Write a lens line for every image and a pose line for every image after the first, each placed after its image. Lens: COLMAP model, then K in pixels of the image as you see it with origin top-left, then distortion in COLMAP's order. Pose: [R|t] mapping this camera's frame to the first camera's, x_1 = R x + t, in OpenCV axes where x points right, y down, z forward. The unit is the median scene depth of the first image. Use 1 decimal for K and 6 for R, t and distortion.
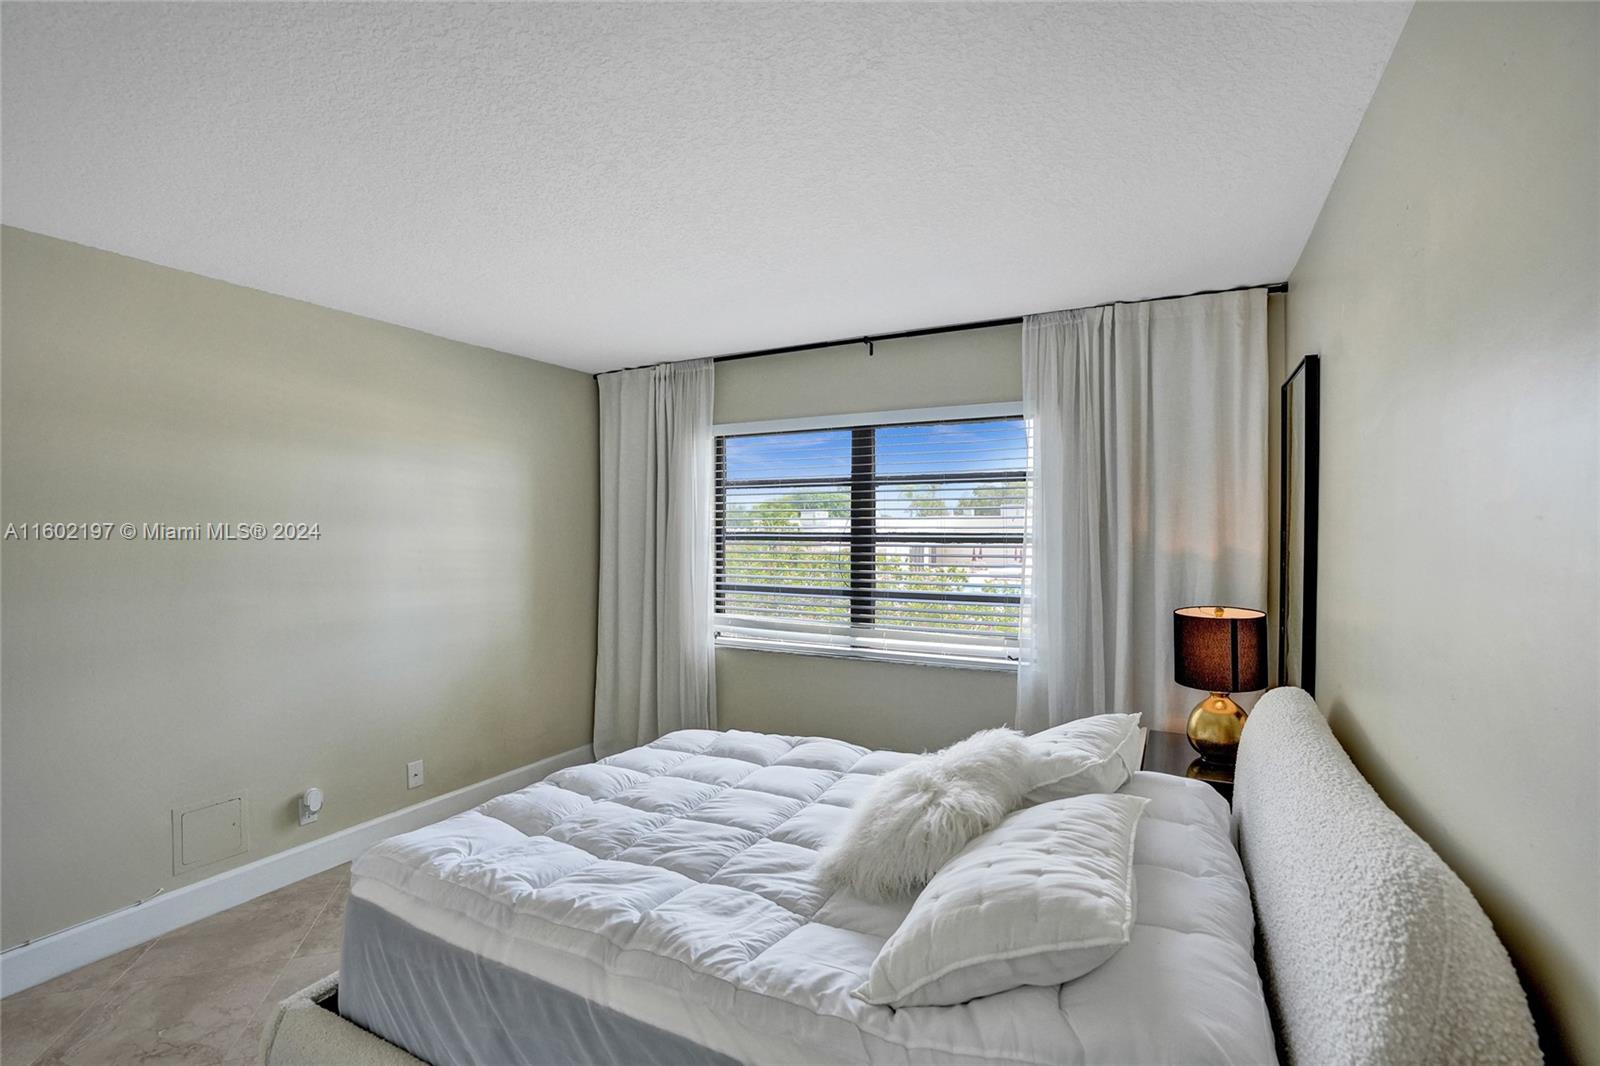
lens RADIAL K [[744.0, 0, 819.9], [0, 744.0, 503.0], [0, 0, 1]] dist [-0.066466, 0.018571]
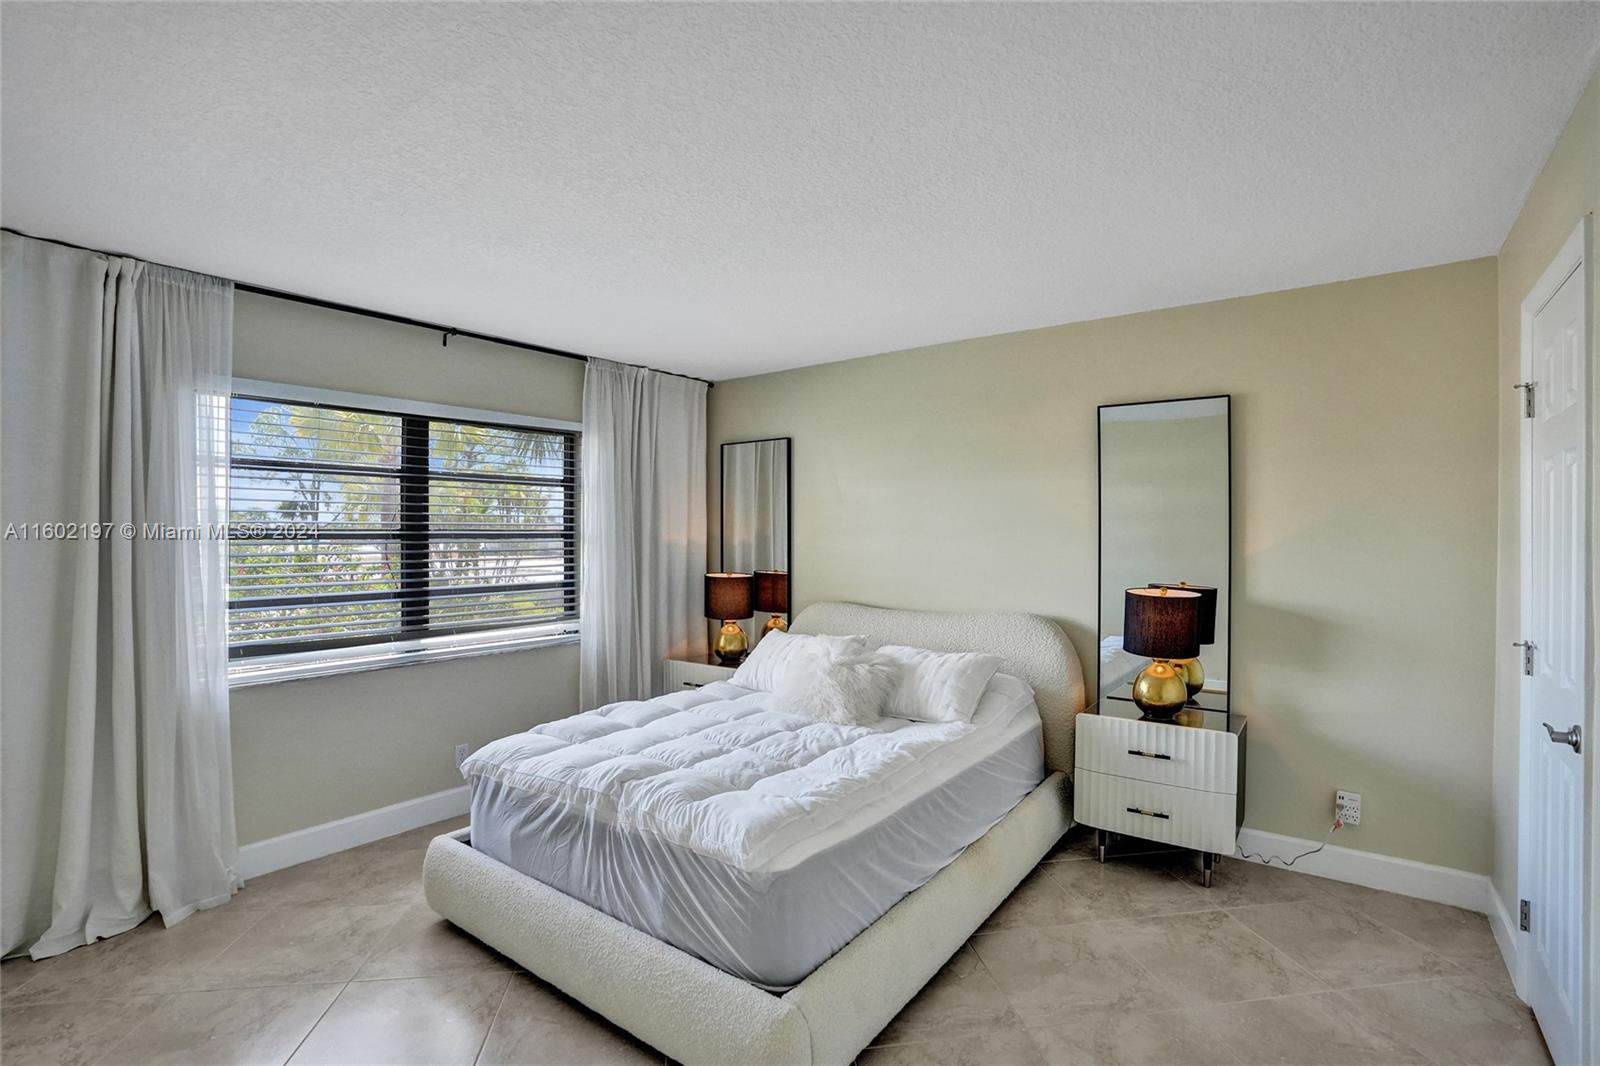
lens RADIAL K [[740.4, 0, 804.0], [0, 740.4, 536.9], [0, 0, 1]] dist [-0.071651, 0.017373]
pose [[0.163351, -0.008006, 0.986535, -0.780403], [-0.039133, 0.999128, 0.014588, 0.017056], [-0.985792, -0.040989, 0.162895, 0.371943]]
